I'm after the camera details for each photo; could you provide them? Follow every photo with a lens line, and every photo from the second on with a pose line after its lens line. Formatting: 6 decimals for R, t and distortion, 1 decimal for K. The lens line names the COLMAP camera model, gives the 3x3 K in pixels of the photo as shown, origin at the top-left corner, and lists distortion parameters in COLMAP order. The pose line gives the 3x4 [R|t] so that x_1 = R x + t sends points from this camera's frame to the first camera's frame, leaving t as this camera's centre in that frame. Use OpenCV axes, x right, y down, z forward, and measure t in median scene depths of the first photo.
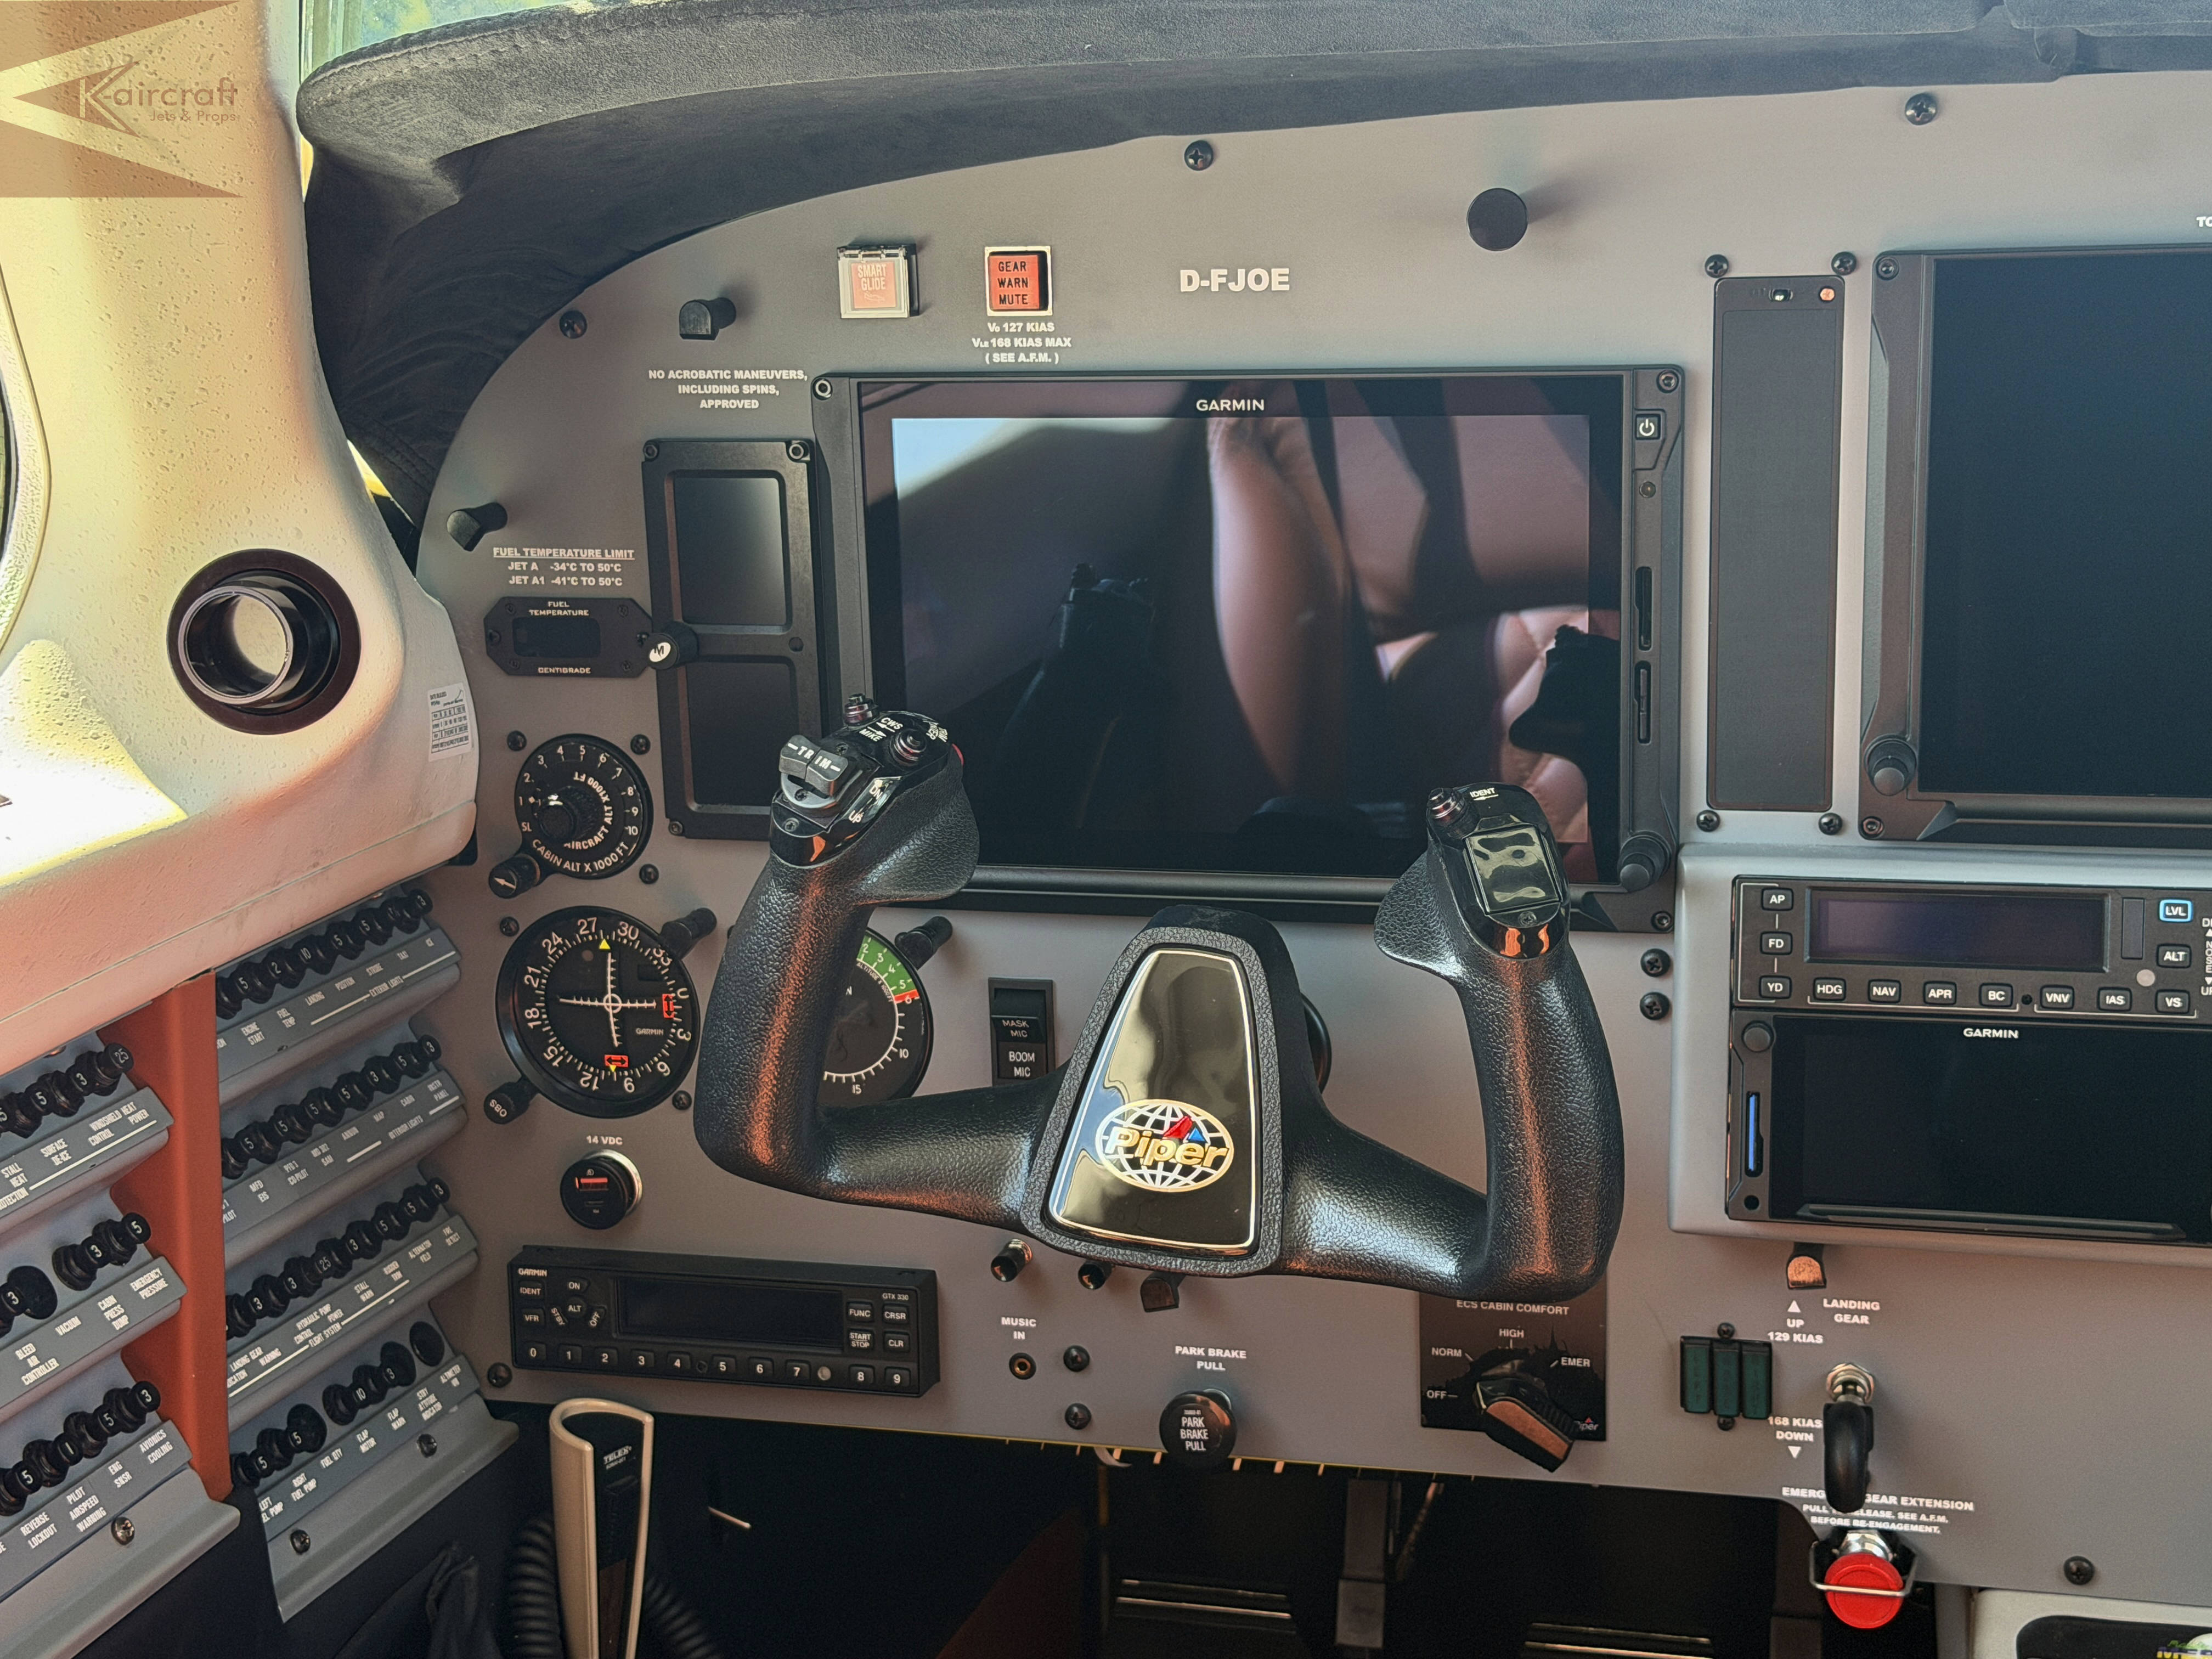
lens RADIAL K [[3328.5, 0, 1103.1], [0, 3328.5, 838.9], [0, 0, 1]] dist [0.133151, 0.000000]
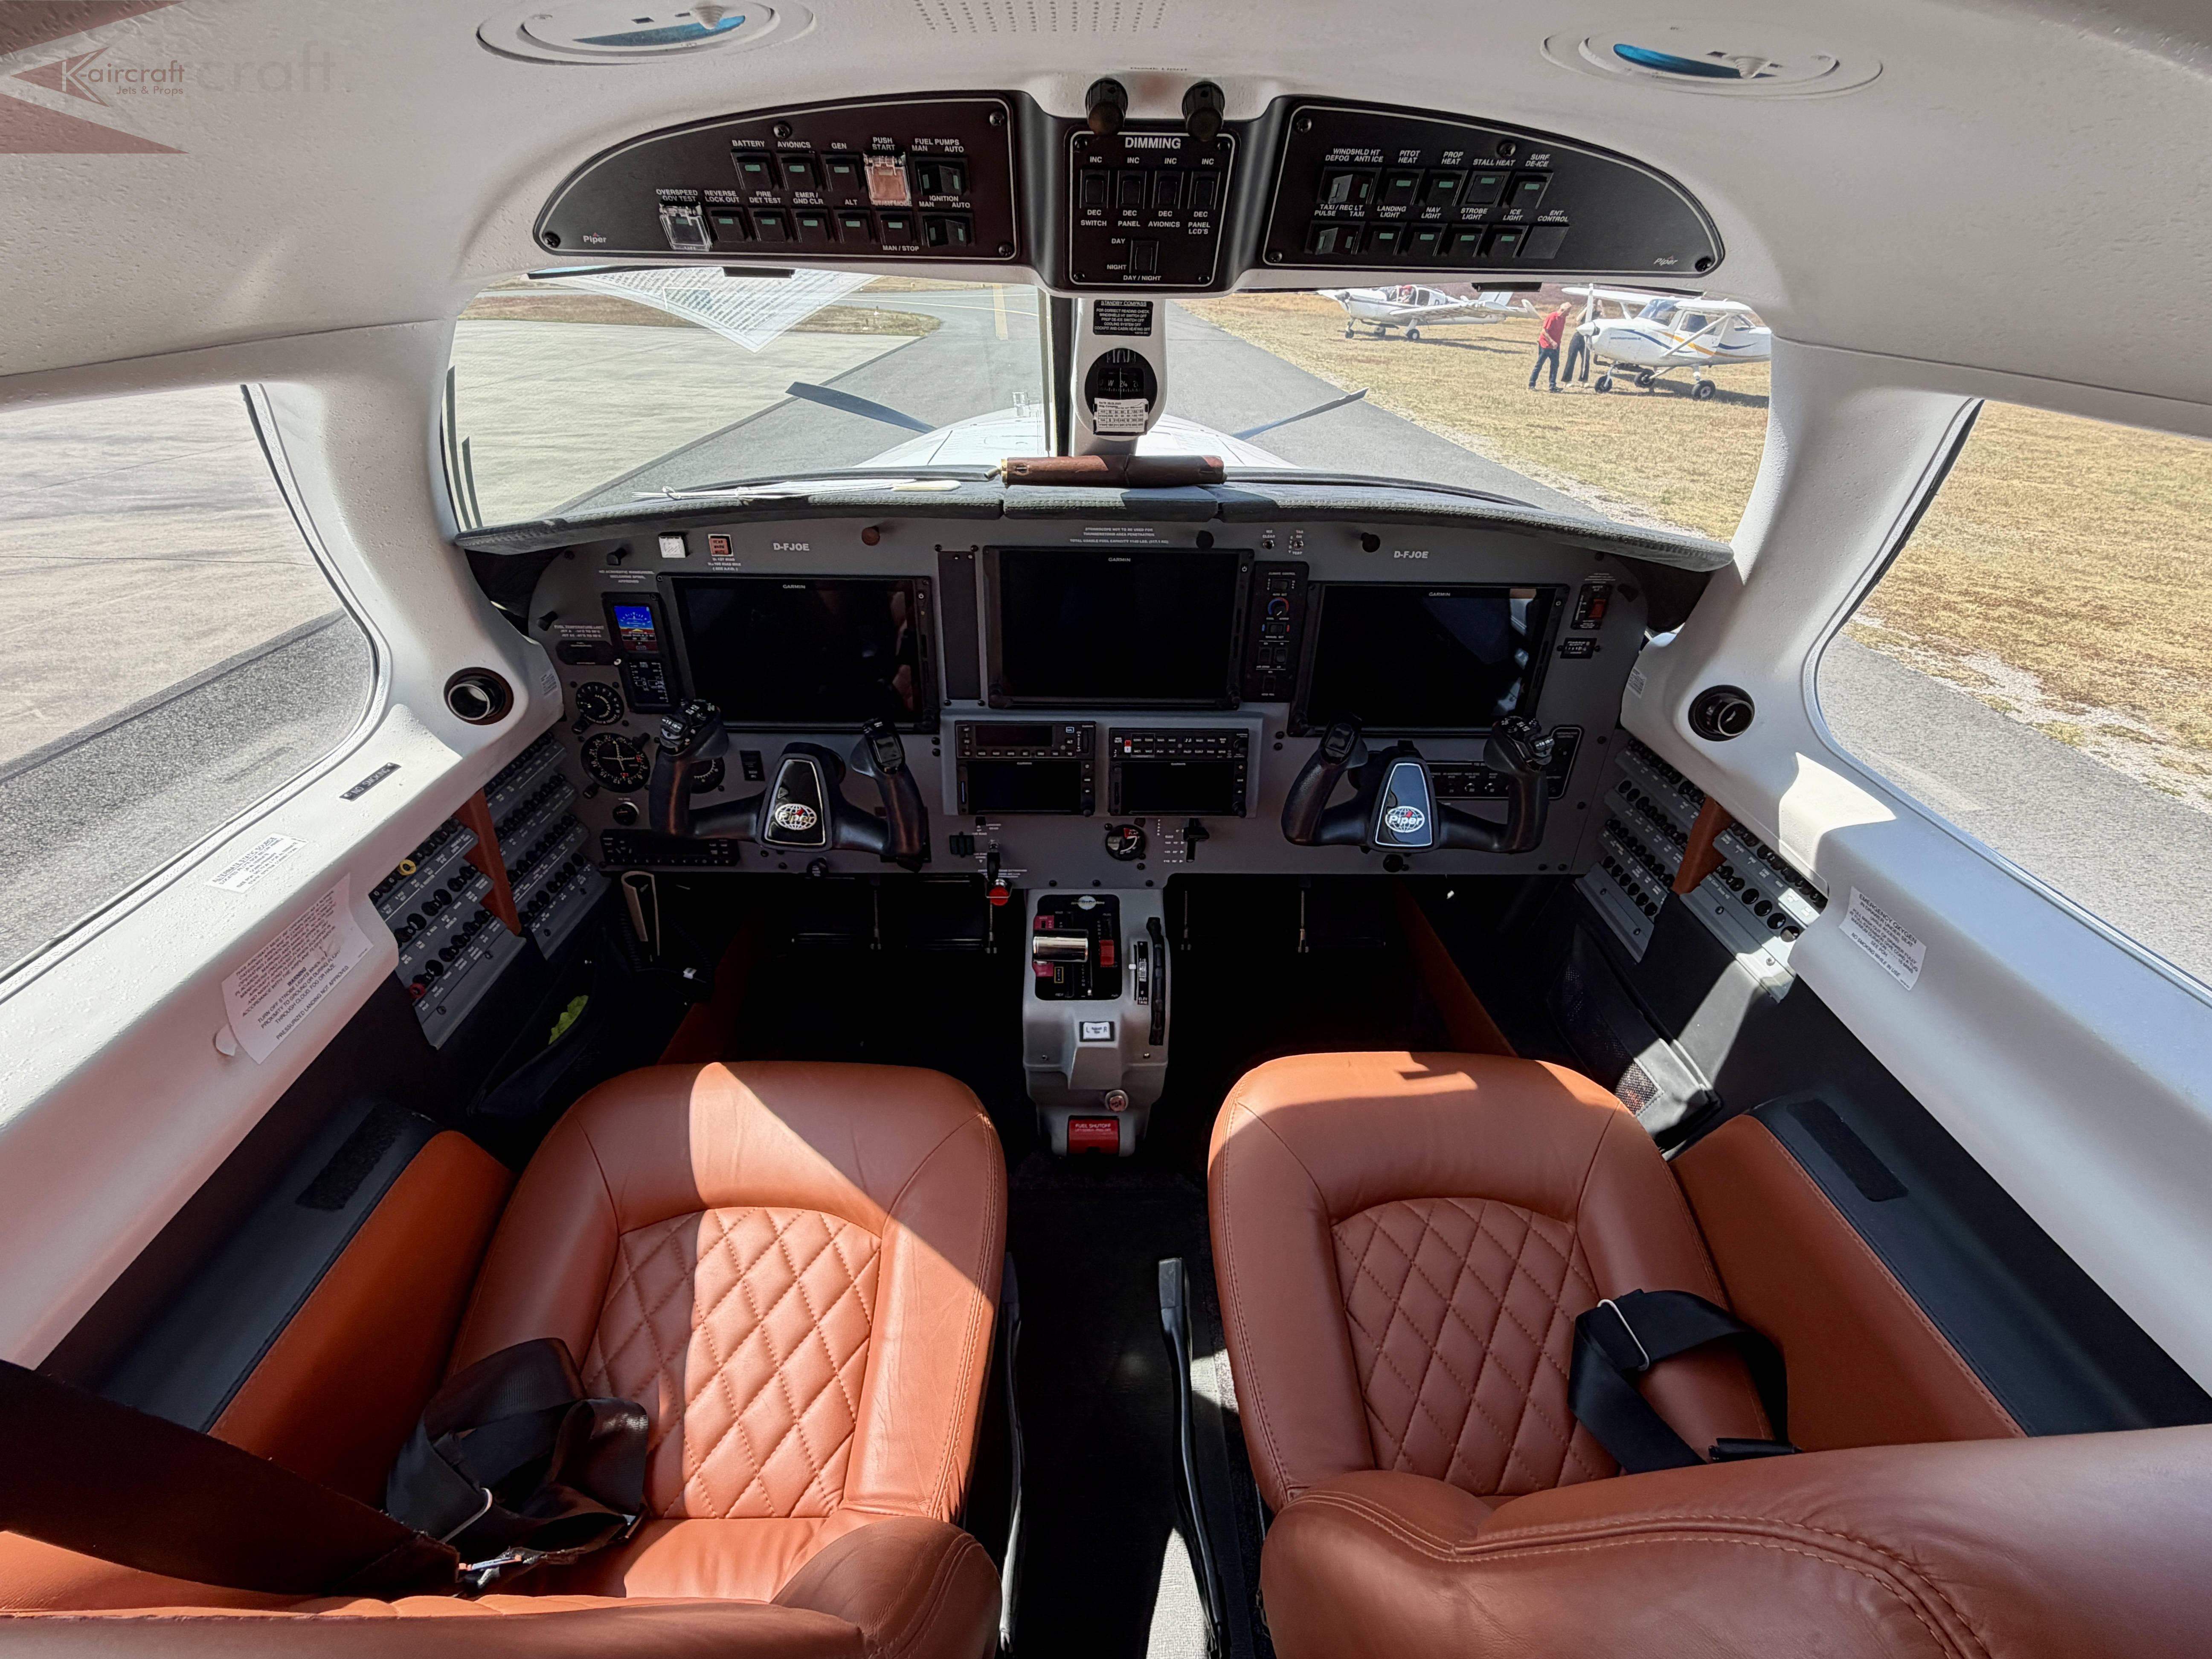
lens RADIAL K [[982.8, 0, 1097.6], [0, 982.8, 828.4], [0, 0, 1]] dist [0.001634, -0.001214]
pose [[0.959757, -0.099385, 0.262657, 0.046545], [0.013324, 0.950347, 0.310907, -0.199225], [-0.280515, -0.294896, 0.913426, -0.033961]]
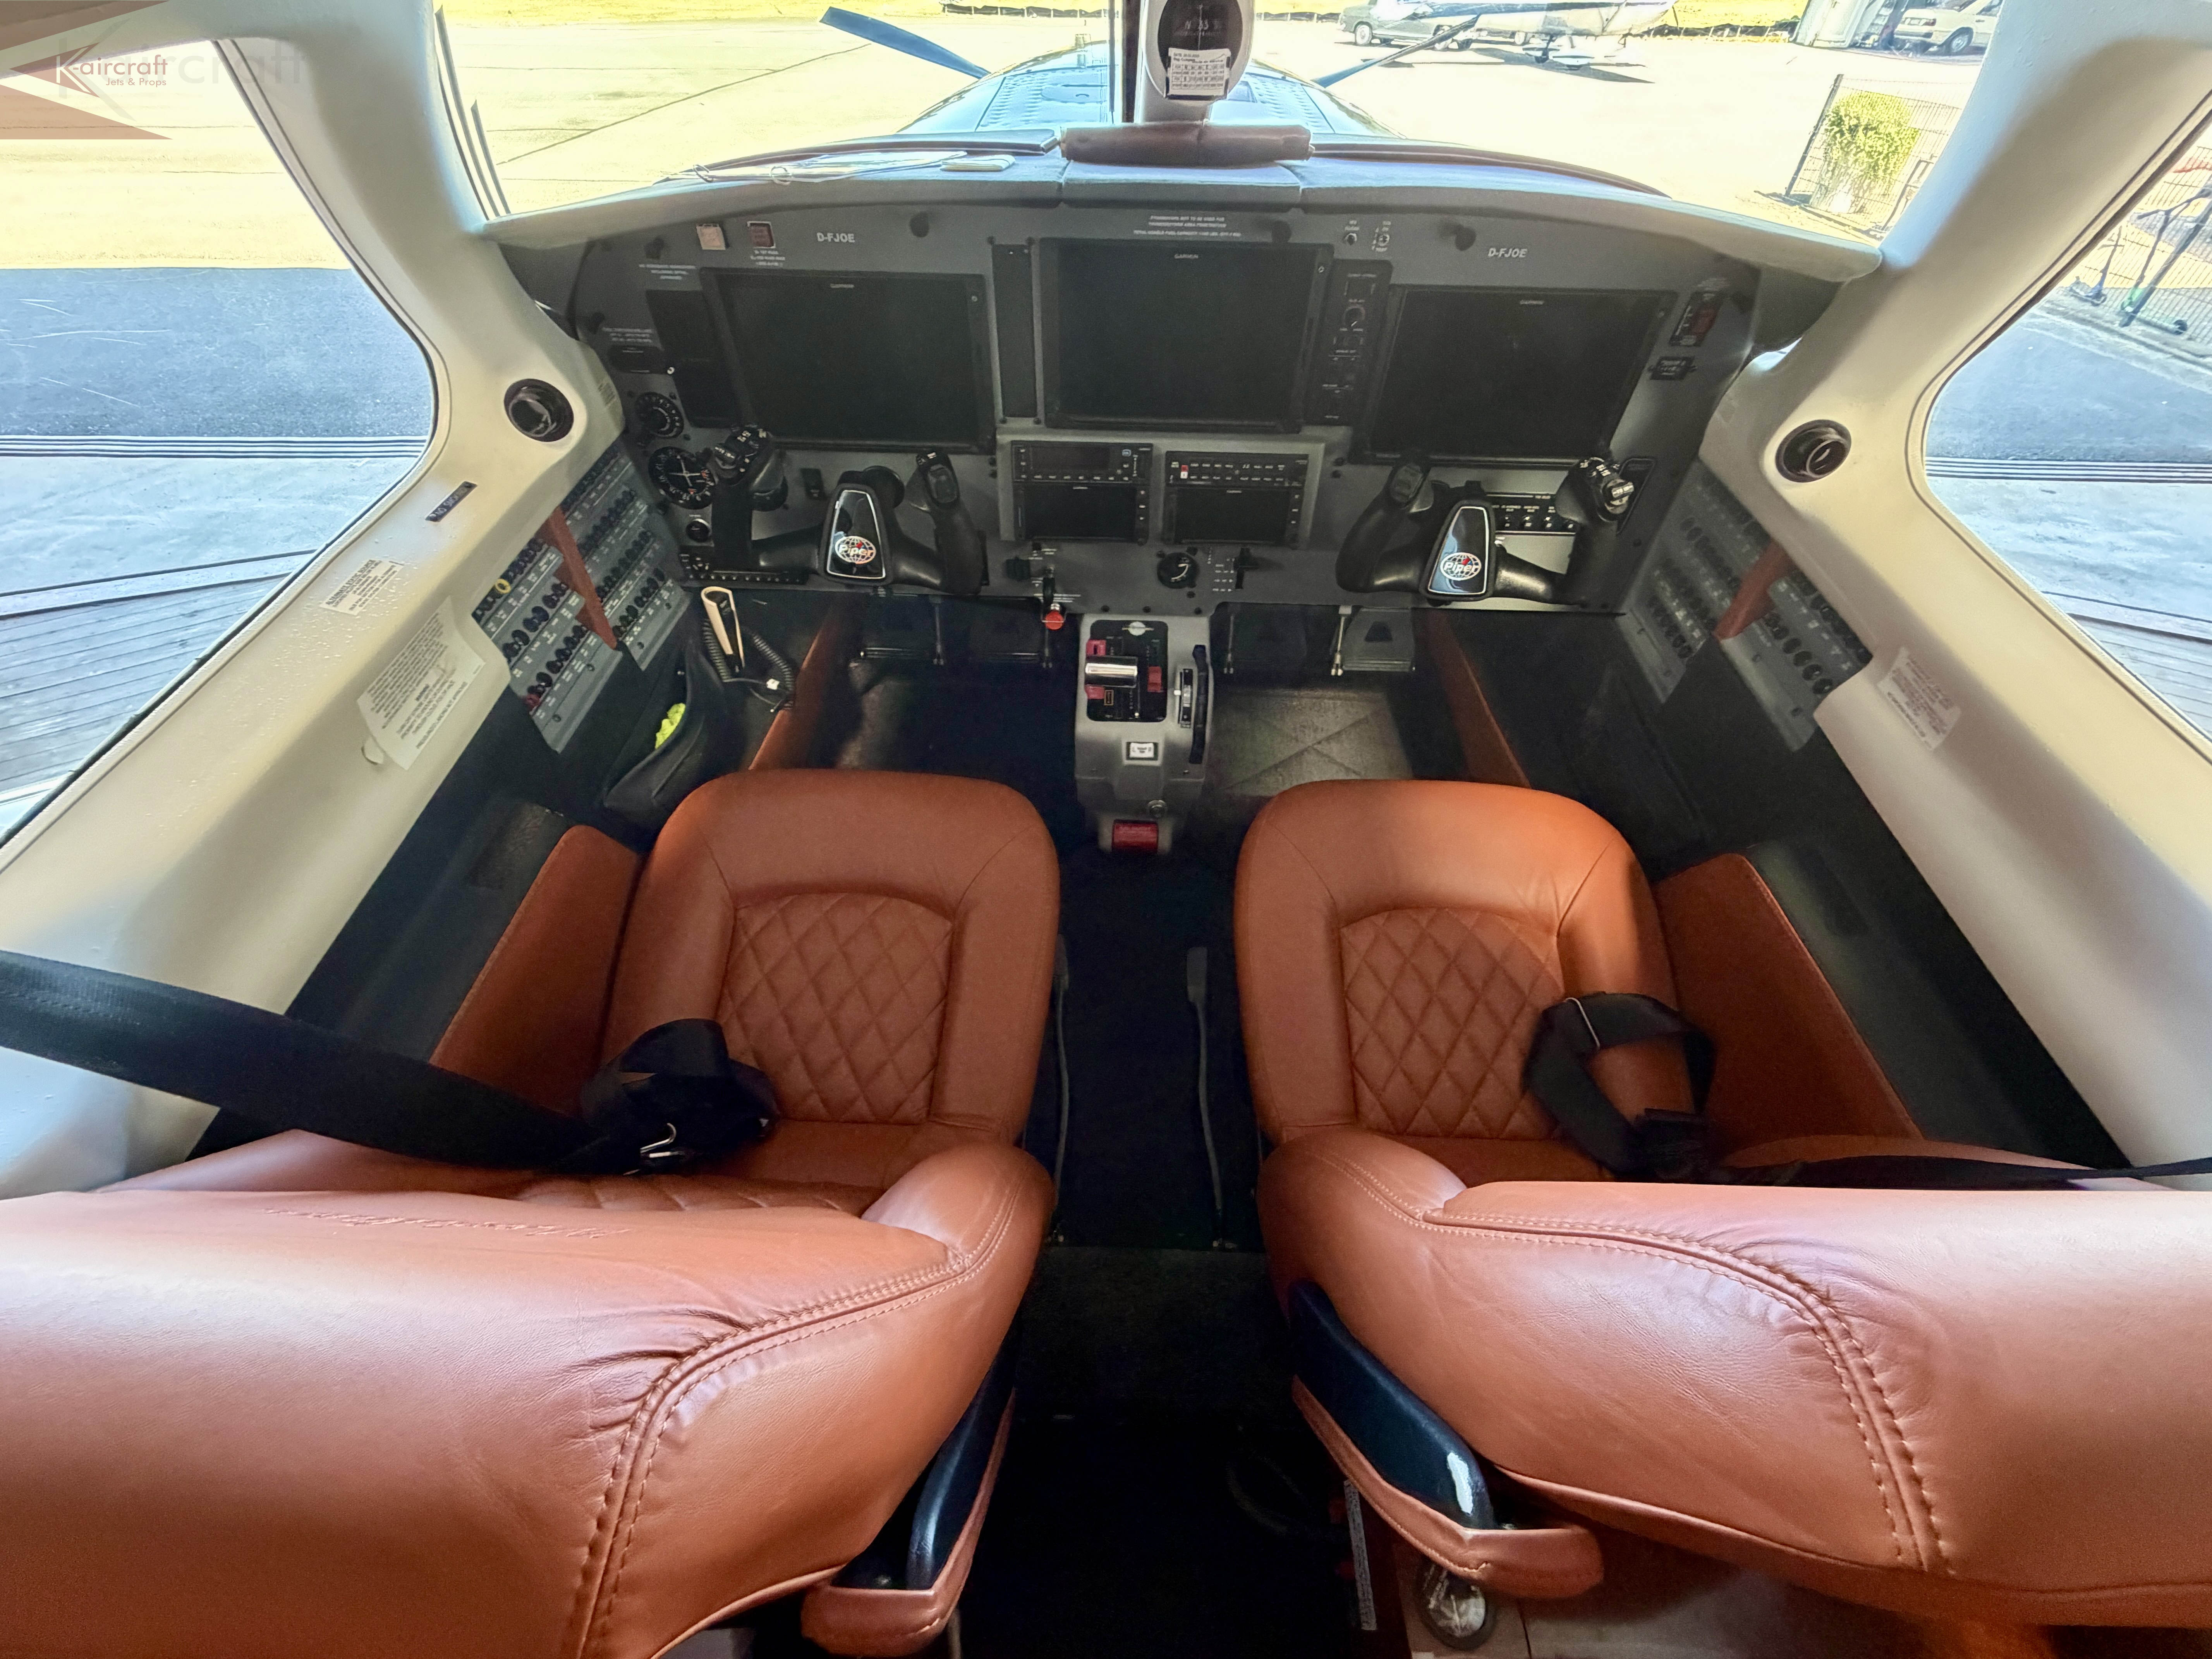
lens RADIAL K [[890.5, 0, 1097.8], [0, 890.5, 833.0], [0, 0, 1]] dist [0.000606, -0.000549]
pose [[0.974133, -0.142287, 0.175552, 0.052024], [0.009356, 0.801598, 0.597790, -0.214067], [-0.225780, -0.580685, 0.782195, -0.000461]]
